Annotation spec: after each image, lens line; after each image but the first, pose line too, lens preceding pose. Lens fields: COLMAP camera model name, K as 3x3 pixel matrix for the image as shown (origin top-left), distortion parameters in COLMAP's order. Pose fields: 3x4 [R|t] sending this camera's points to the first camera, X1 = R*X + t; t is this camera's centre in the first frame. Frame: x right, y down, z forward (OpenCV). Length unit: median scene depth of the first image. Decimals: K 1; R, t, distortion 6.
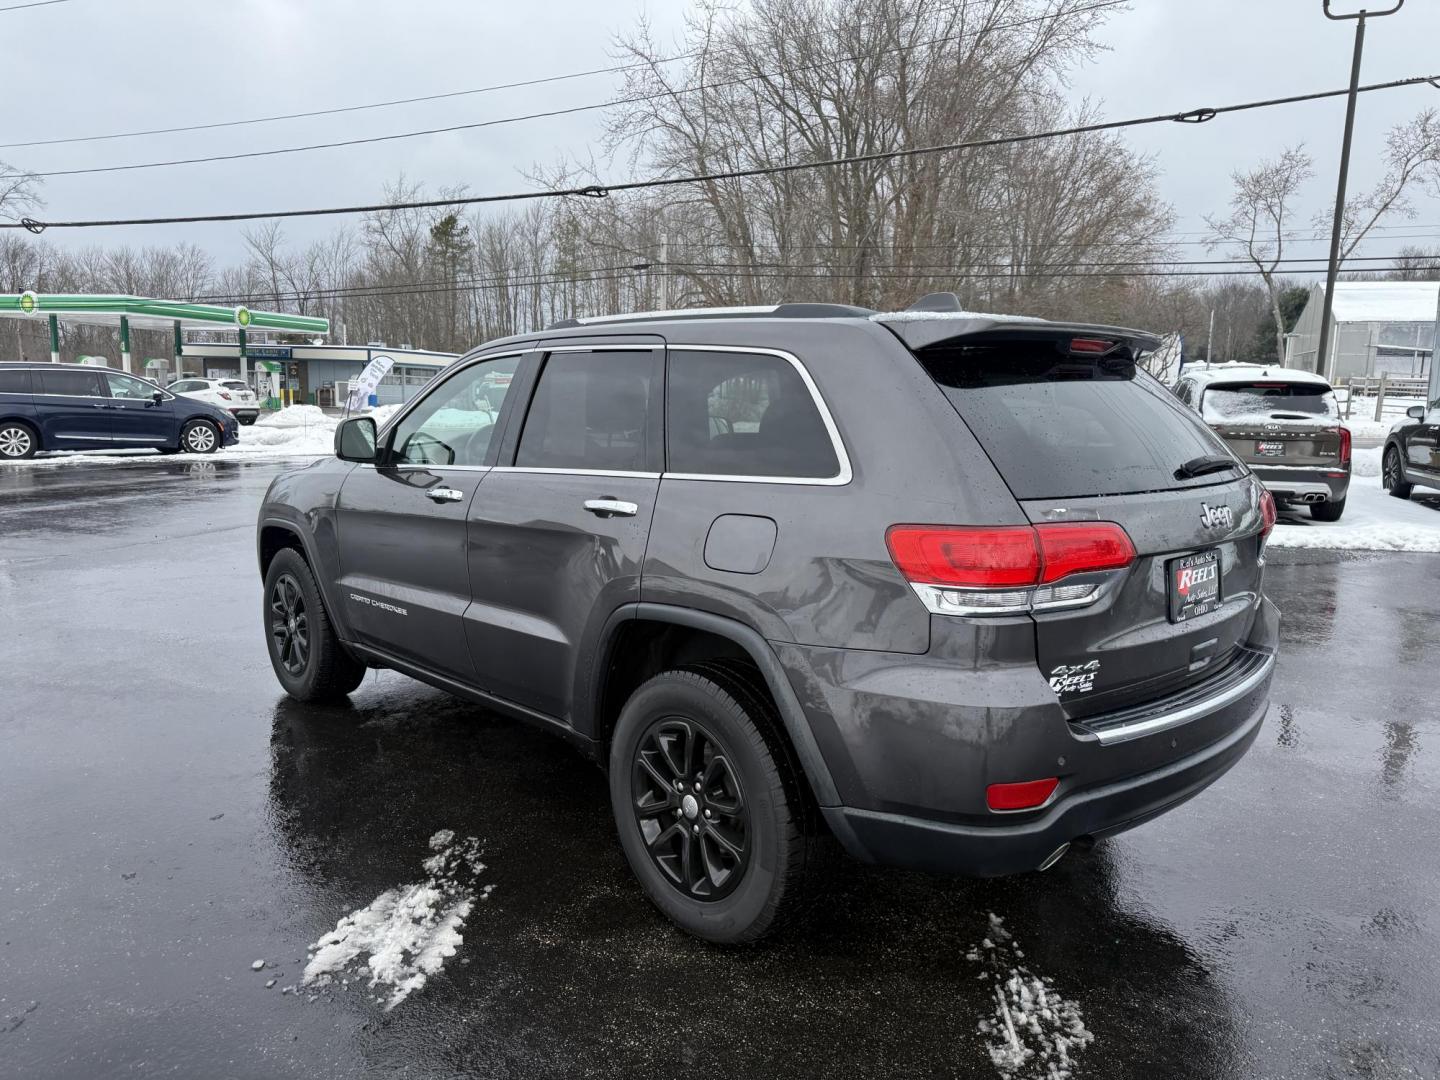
lens RADIAL K [[1025.7, 0, 715.2], [0, 1025.7, 541.3], [0, 0, 1]] dist [0.000957, -0.008435]
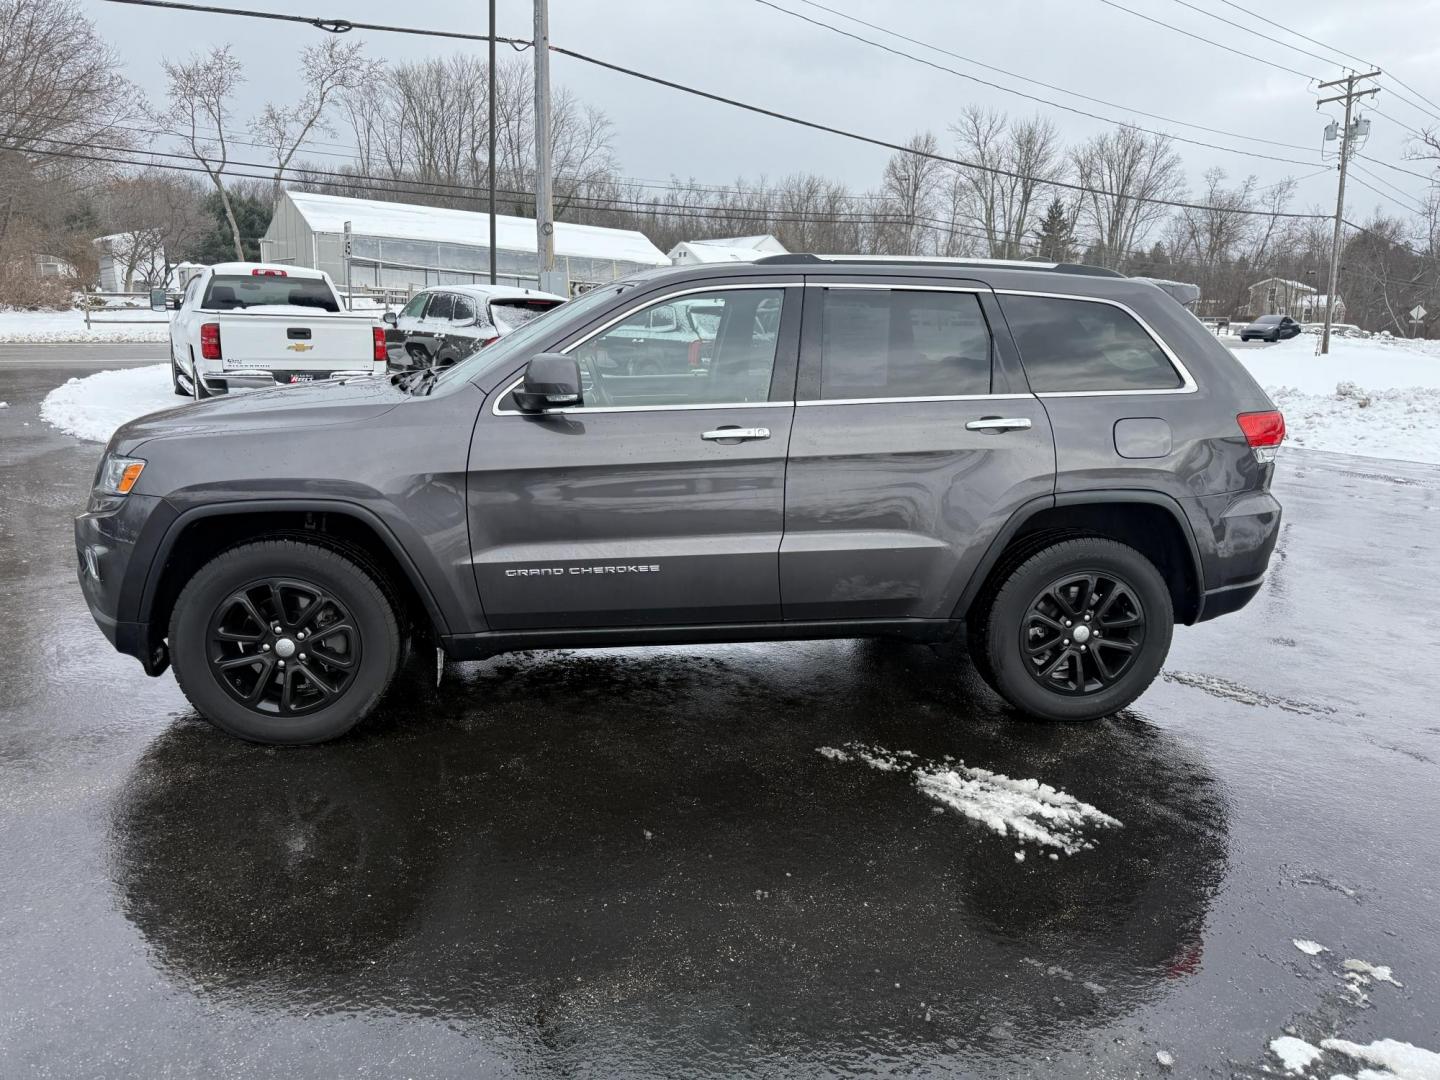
lens RADIAL K [[1011.8, 0, 723.1], [0, 1011.8, 544.1], [0, 0, 1]] dist [0.079835, -0.104475]
pose [[0.558844, -0.170876, 0.811477, -0.098925], [0.092858, 0.985281, 0.143526, -0.007524], [-0.824058, -0.004857, 0.566485, 0.042844]]
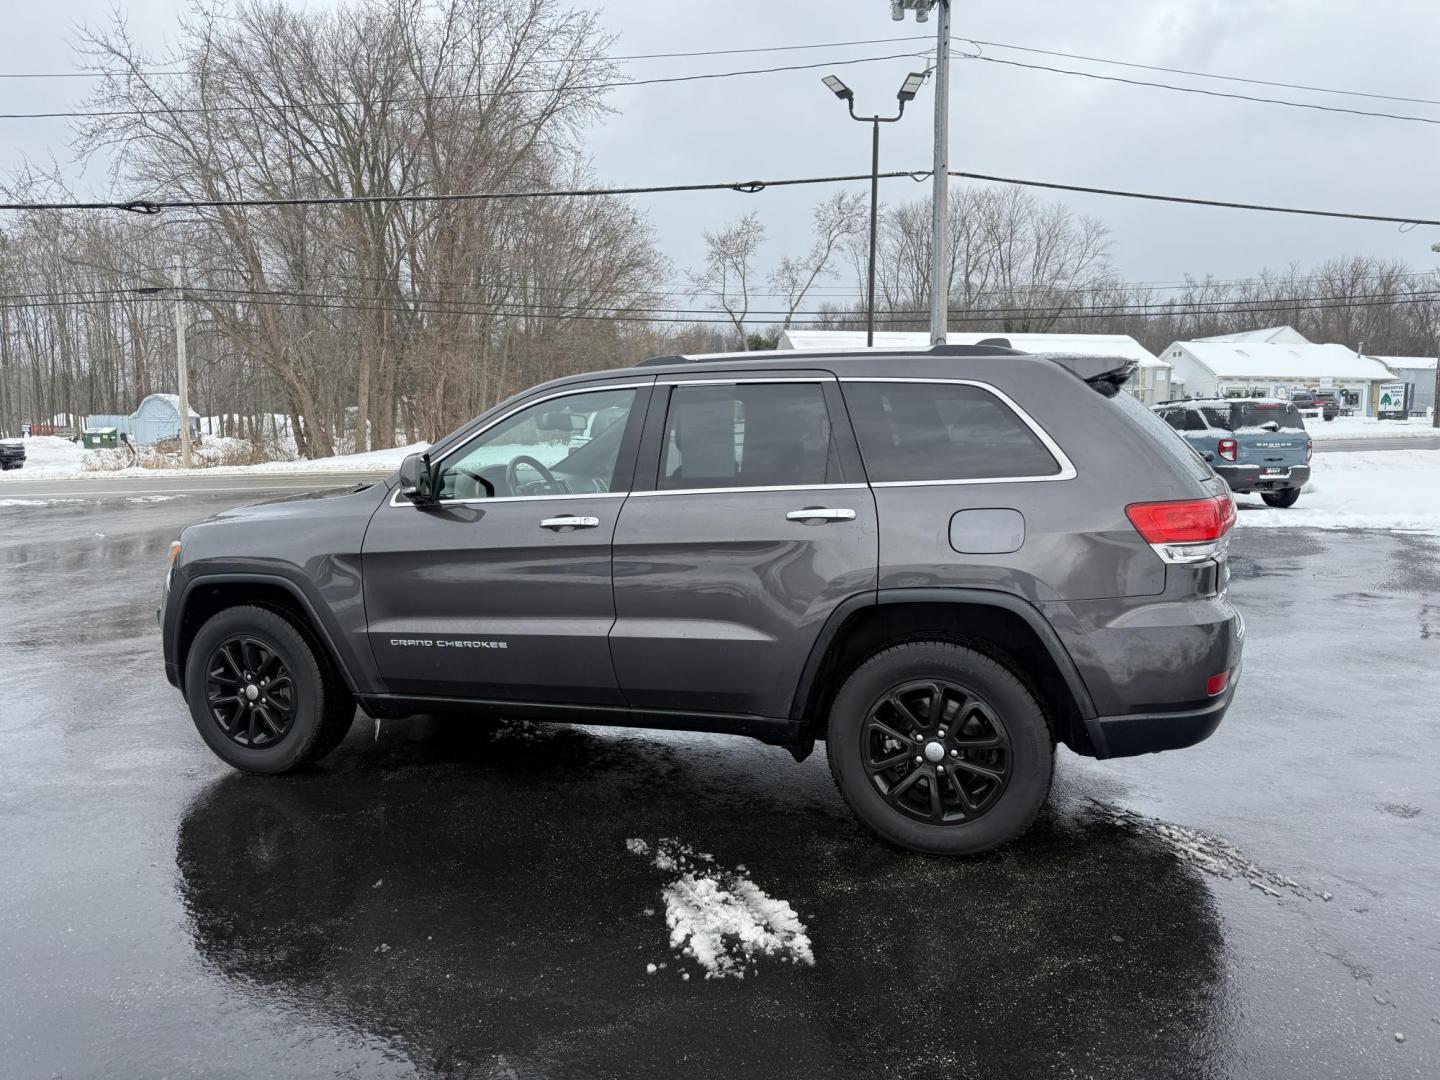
lens RADIAL K [[1016.0, 0, 728.9], [0, 1016.0, 544.2], [0, 0, 1]] dist [0.053182, -0.074722]
pose [[0.878850, -0.073588, 0.471389, -0.056032], [0.088704, 0.996009, -0.009891, 0.000137], [-0.468780, 0.050507, 0.881870, 0.001813]]
